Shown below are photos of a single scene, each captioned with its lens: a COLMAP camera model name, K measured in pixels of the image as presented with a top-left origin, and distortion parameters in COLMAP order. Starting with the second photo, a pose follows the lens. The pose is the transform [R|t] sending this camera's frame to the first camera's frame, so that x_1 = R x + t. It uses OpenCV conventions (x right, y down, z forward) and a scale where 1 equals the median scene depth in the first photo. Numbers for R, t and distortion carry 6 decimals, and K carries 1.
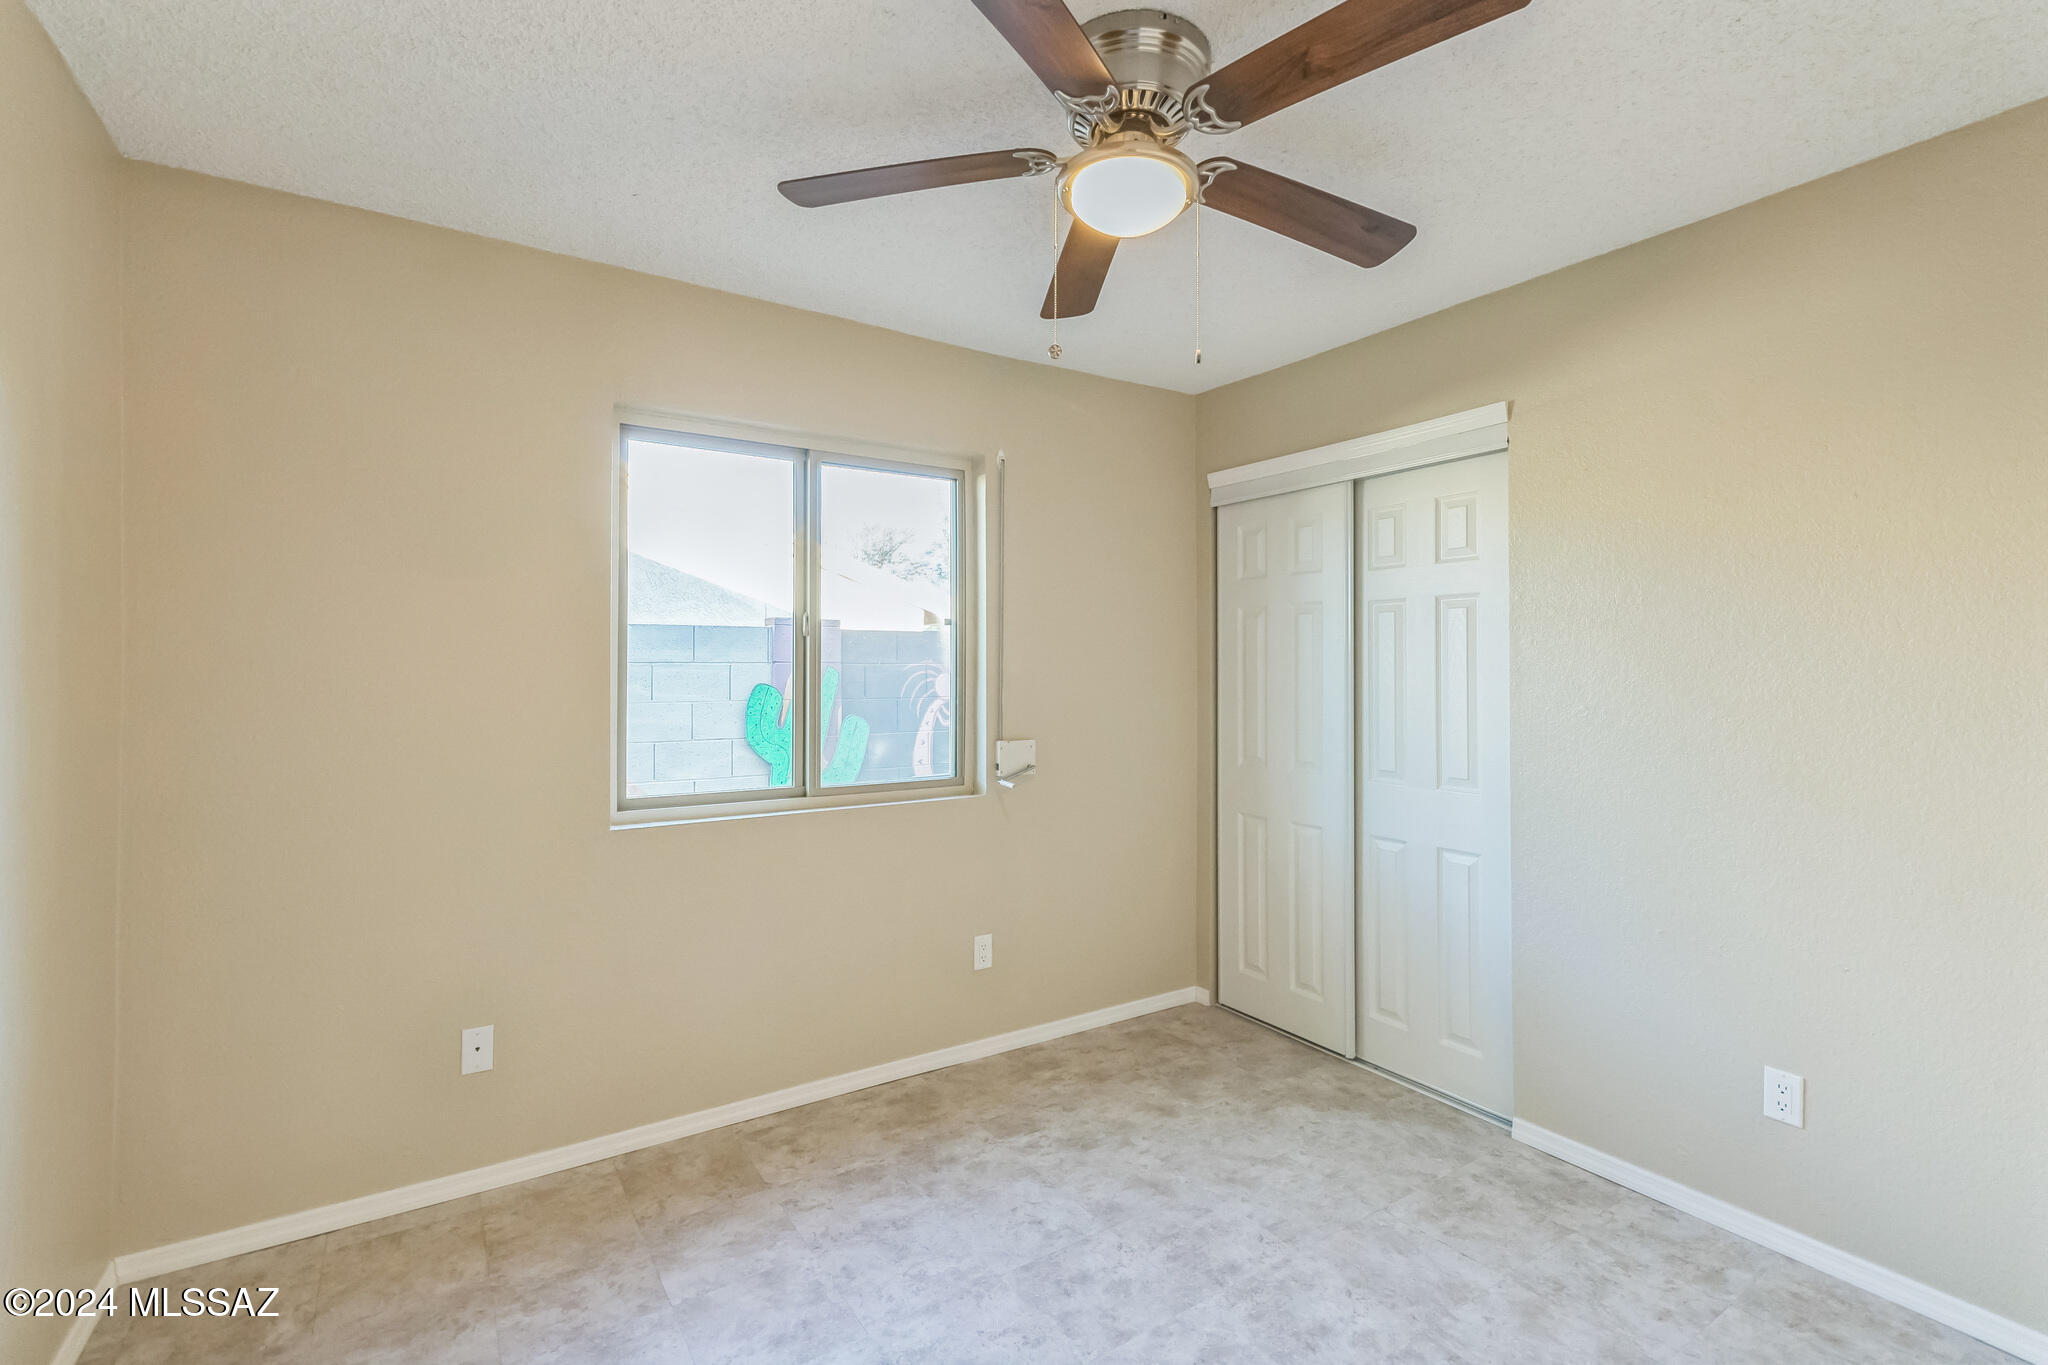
lens RADIAL K [[898.8, 0, 1024.6], [0, 898.8, 663.2], [0, 0, 1]] dist [0.000918, -0.001357]
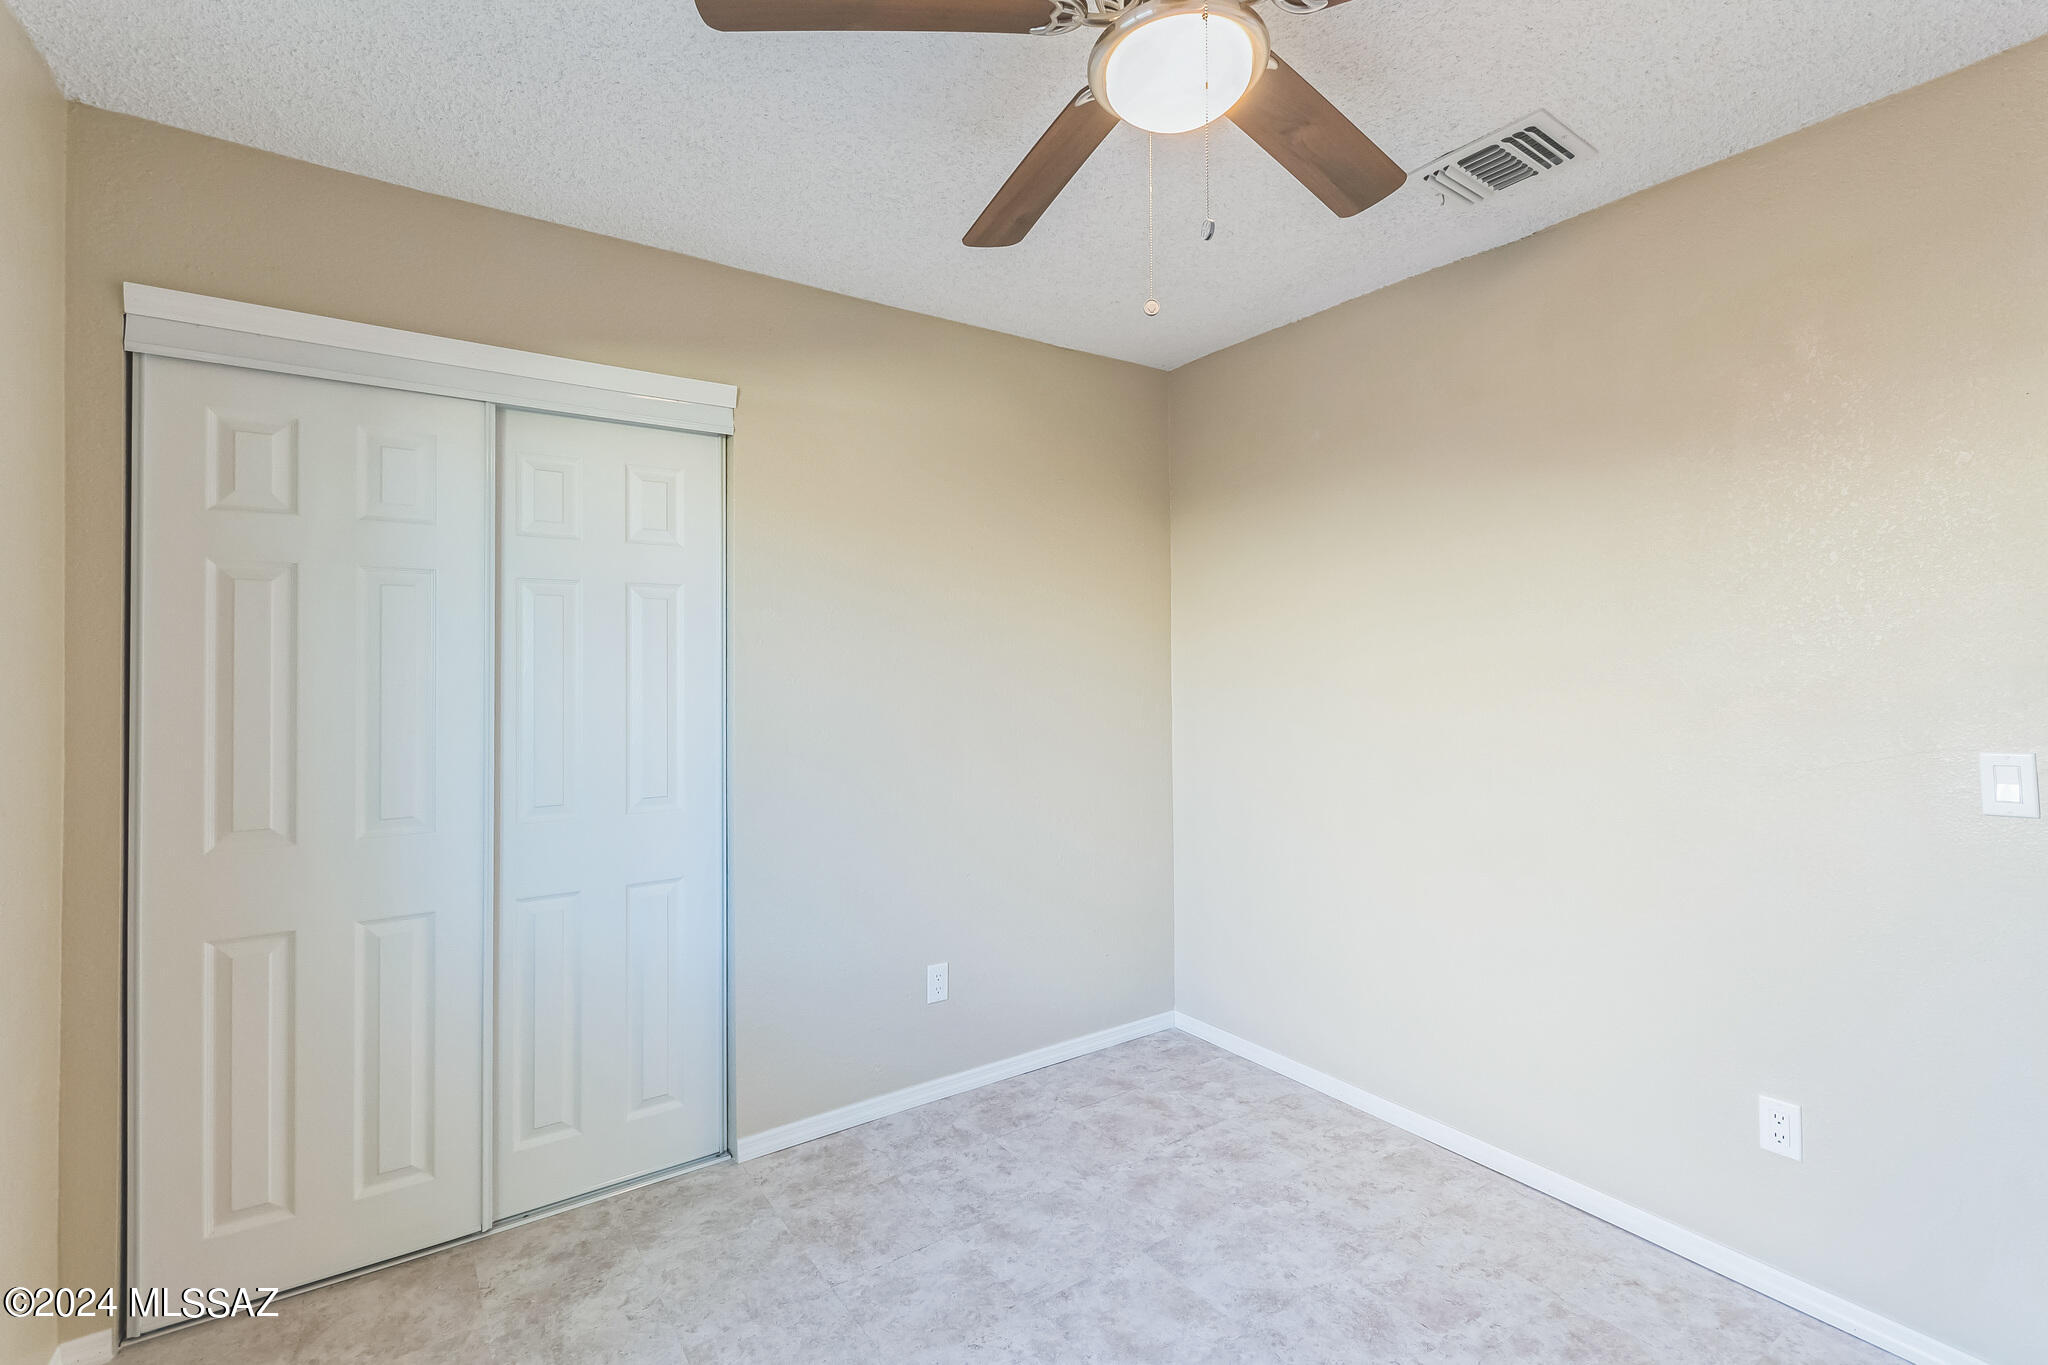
lens RADIAL K [[910.0, 0, 1020.5], [0, 910.0, 655.5], [0, 0, 1]] dist [0.021497, -0.007992]
pose [[-0.018625, 0.010503, 0.999771, -0.439883], [-0.002888, 0.999940, -0.010558, -0.000074], [-0.999822, -0.003084, -0.018594, 0.722272]]
